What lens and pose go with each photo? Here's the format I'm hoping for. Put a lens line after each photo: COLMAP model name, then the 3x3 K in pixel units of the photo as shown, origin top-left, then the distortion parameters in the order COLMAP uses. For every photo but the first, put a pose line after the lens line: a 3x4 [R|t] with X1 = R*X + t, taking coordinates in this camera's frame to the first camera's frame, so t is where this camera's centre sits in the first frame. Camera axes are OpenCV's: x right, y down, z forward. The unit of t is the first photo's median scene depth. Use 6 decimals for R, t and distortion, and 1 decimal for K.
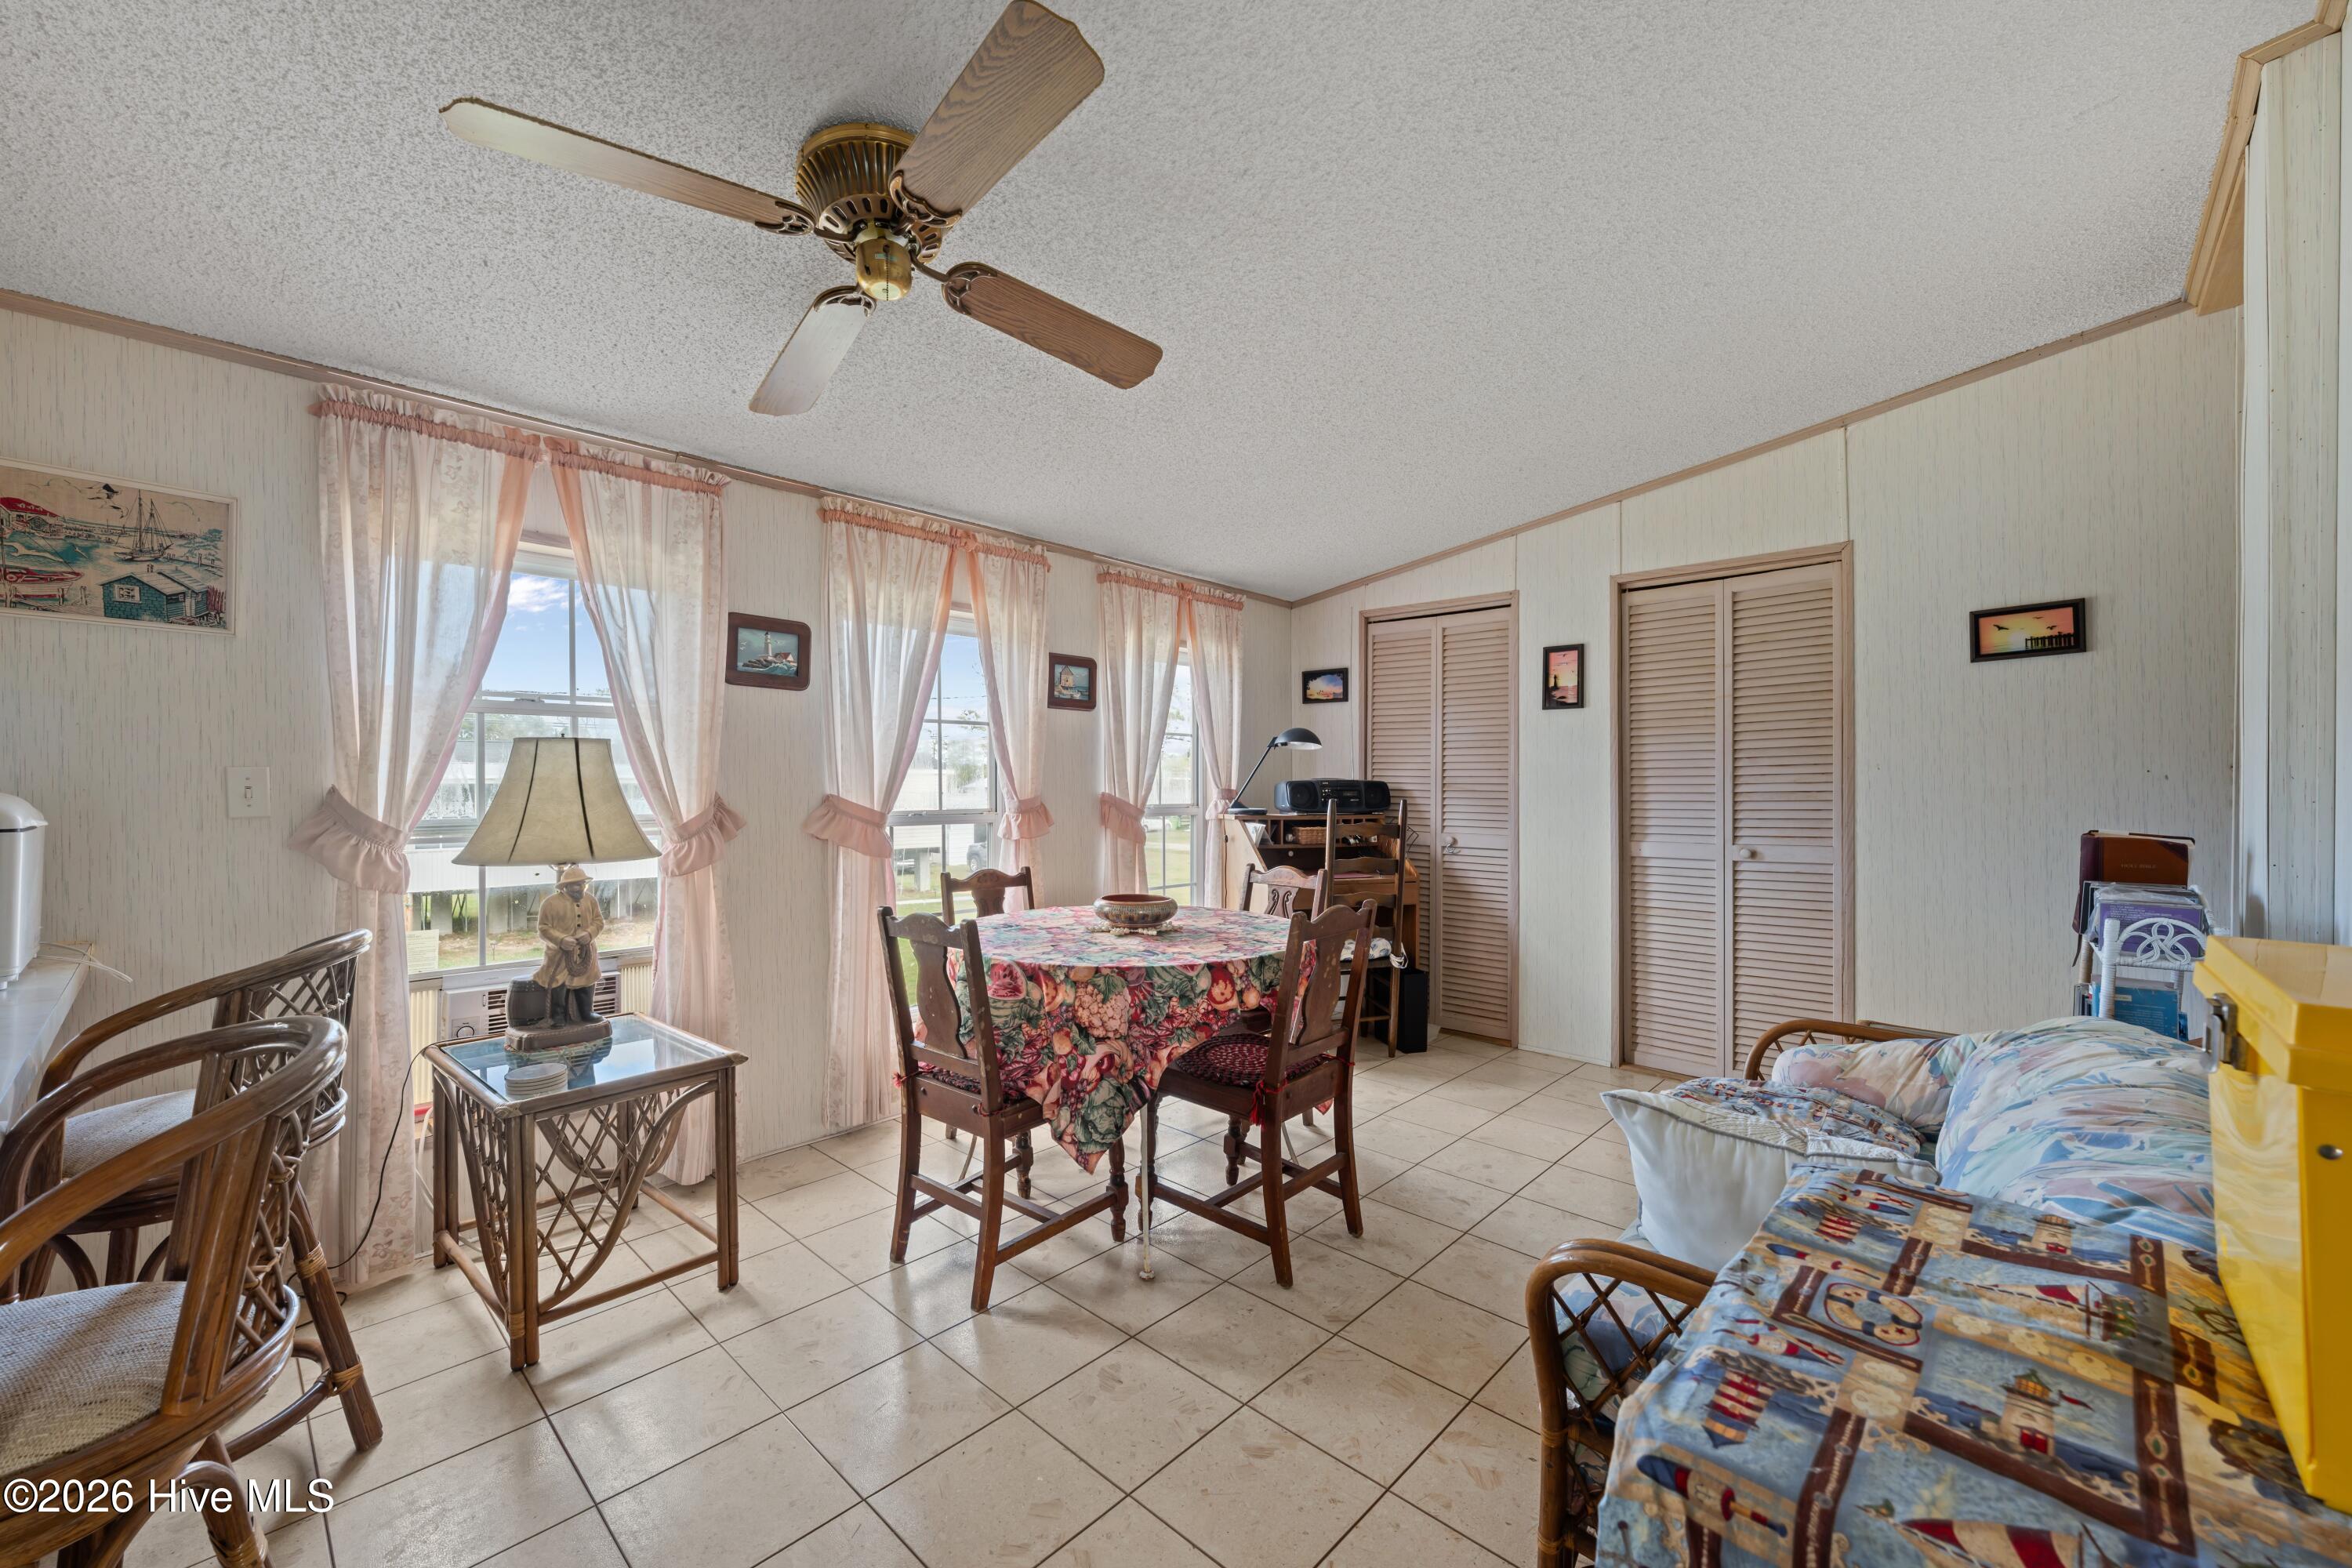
lens RADIAL K [[924.5, 0, 1175.4], [0, 924.5, 789.9], [0, 0, 1]] dist [-0.002304, 0.000610]
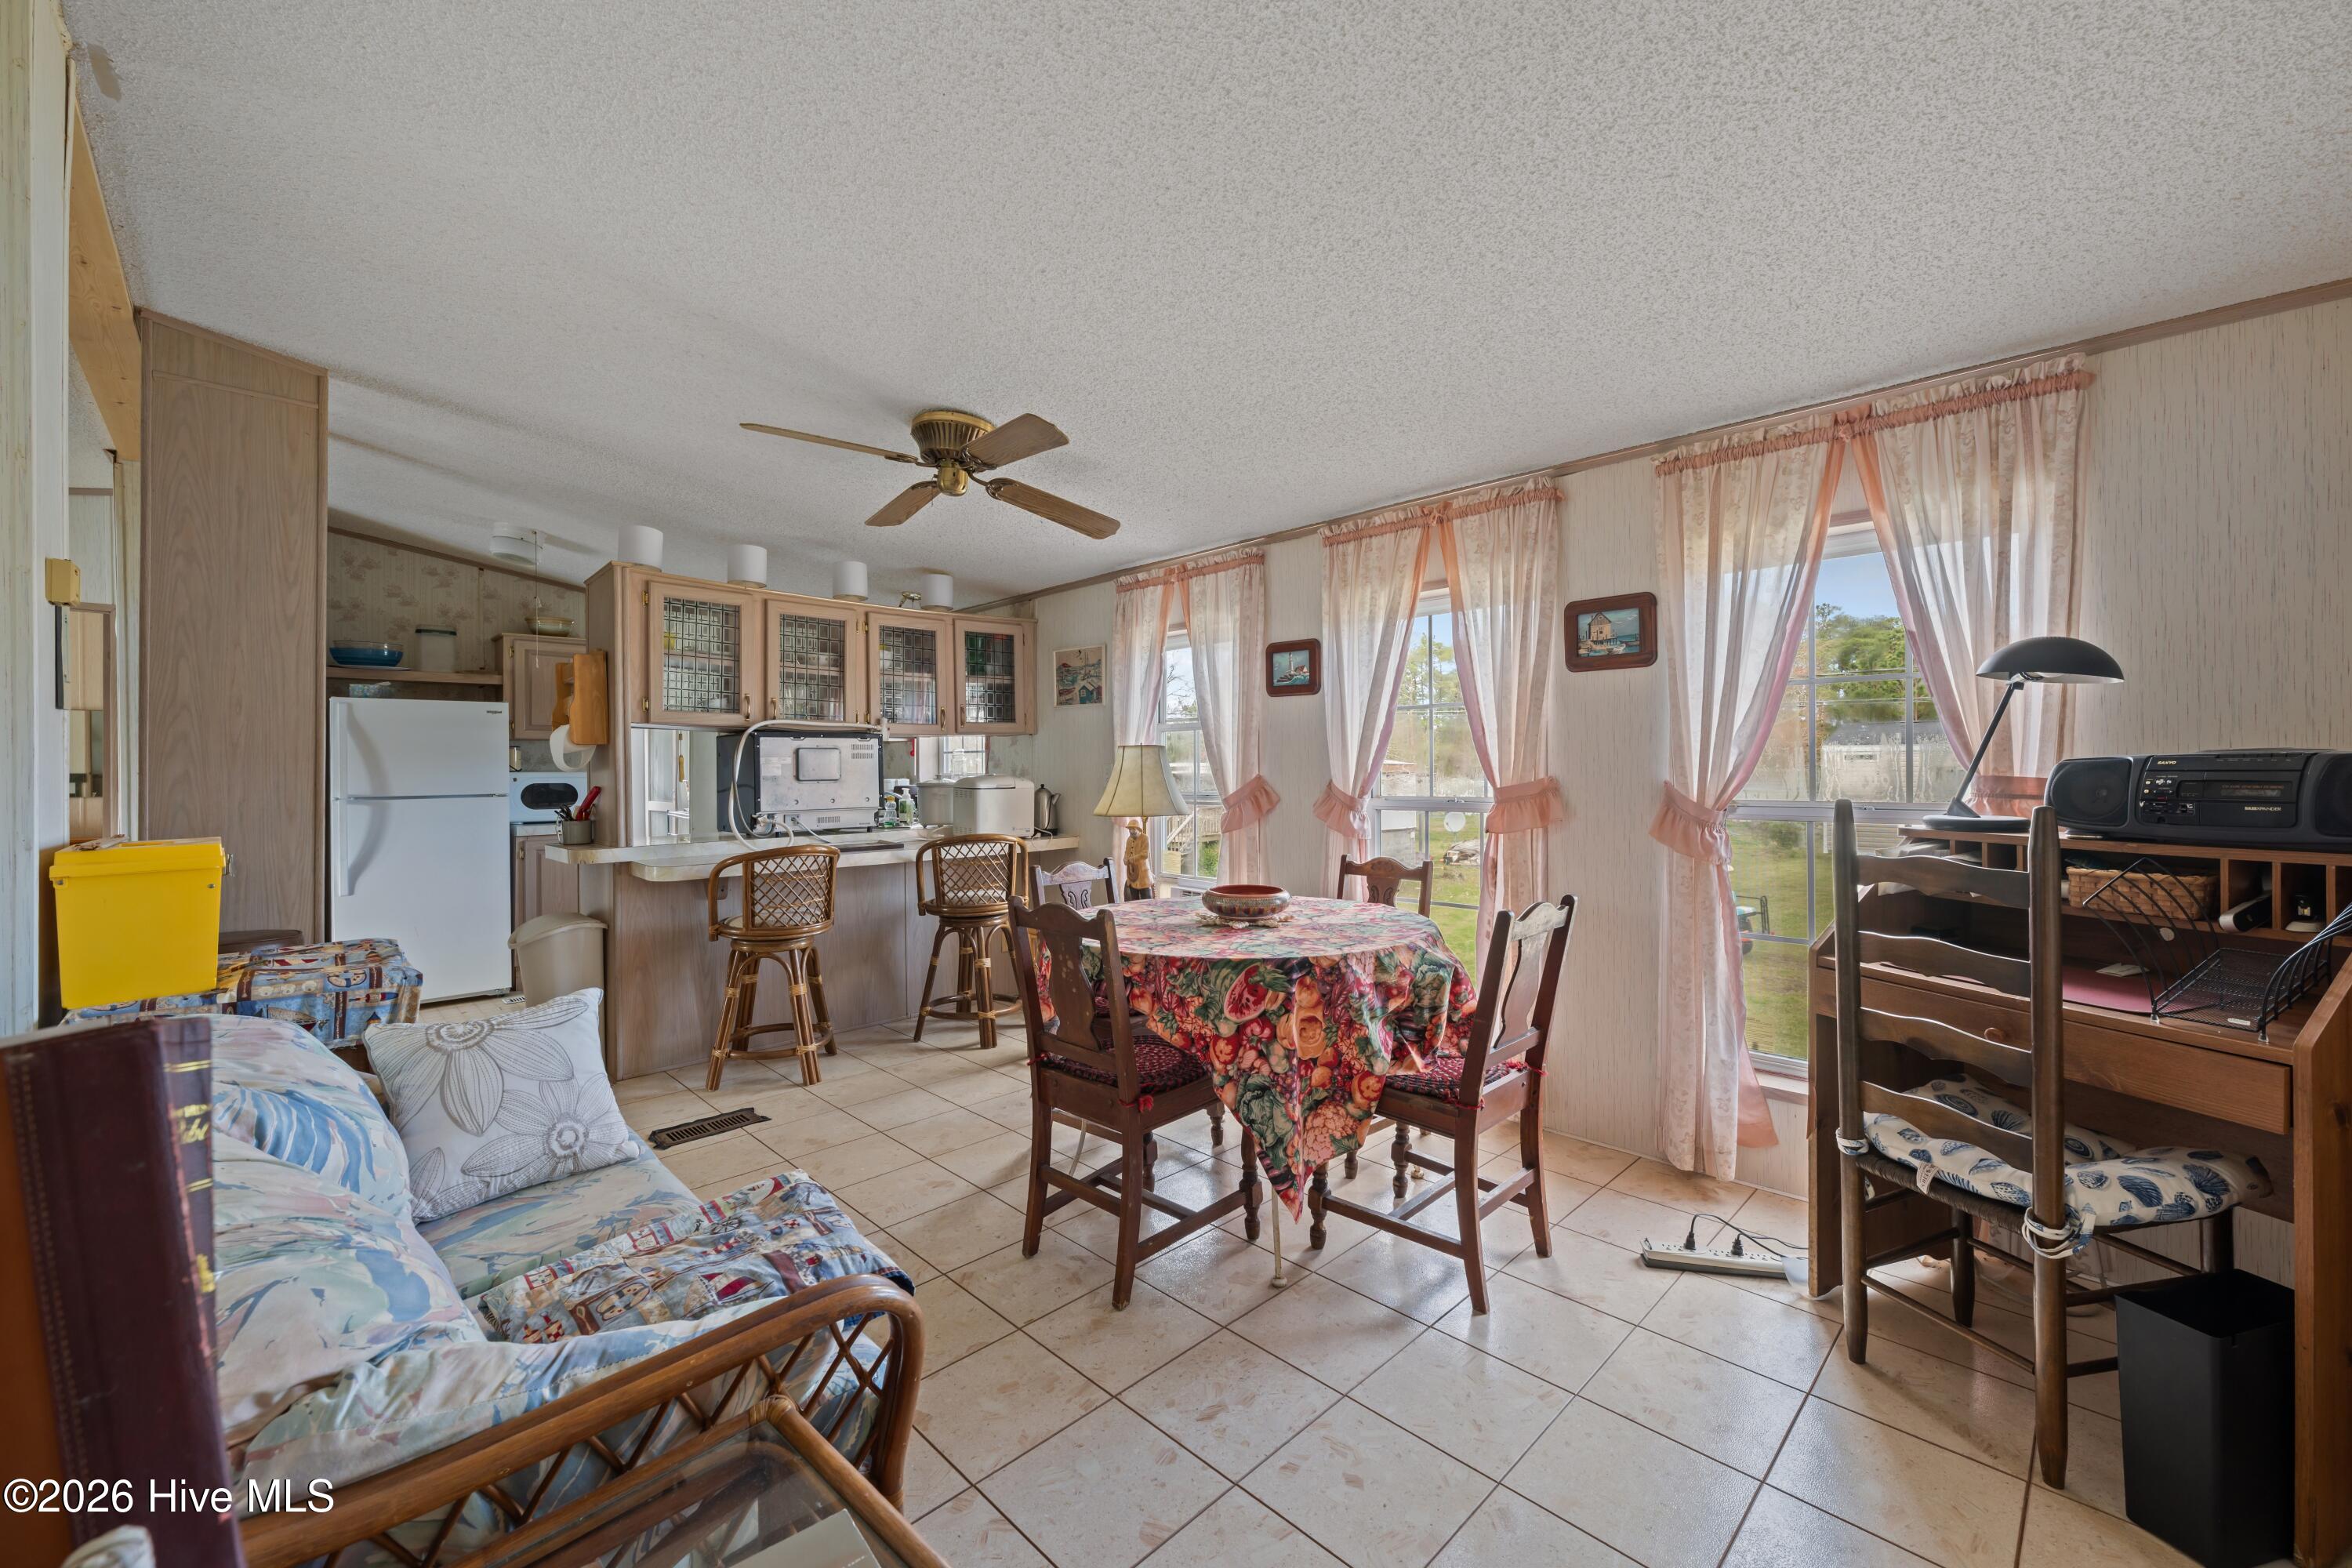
lens RADIAL K [[924.5, 0, 1175.7], [0, 924.5, 776.3], [0, 0, 1]] dist [-0.002304, 0.000610]
pose [[-0.038493, 0.002776, -0.999255, 0.773812], [-0.003252, 0.999990, 0.002903, -0.002024], [0.999254, 0.003361, -0.038483, 0.812286]]
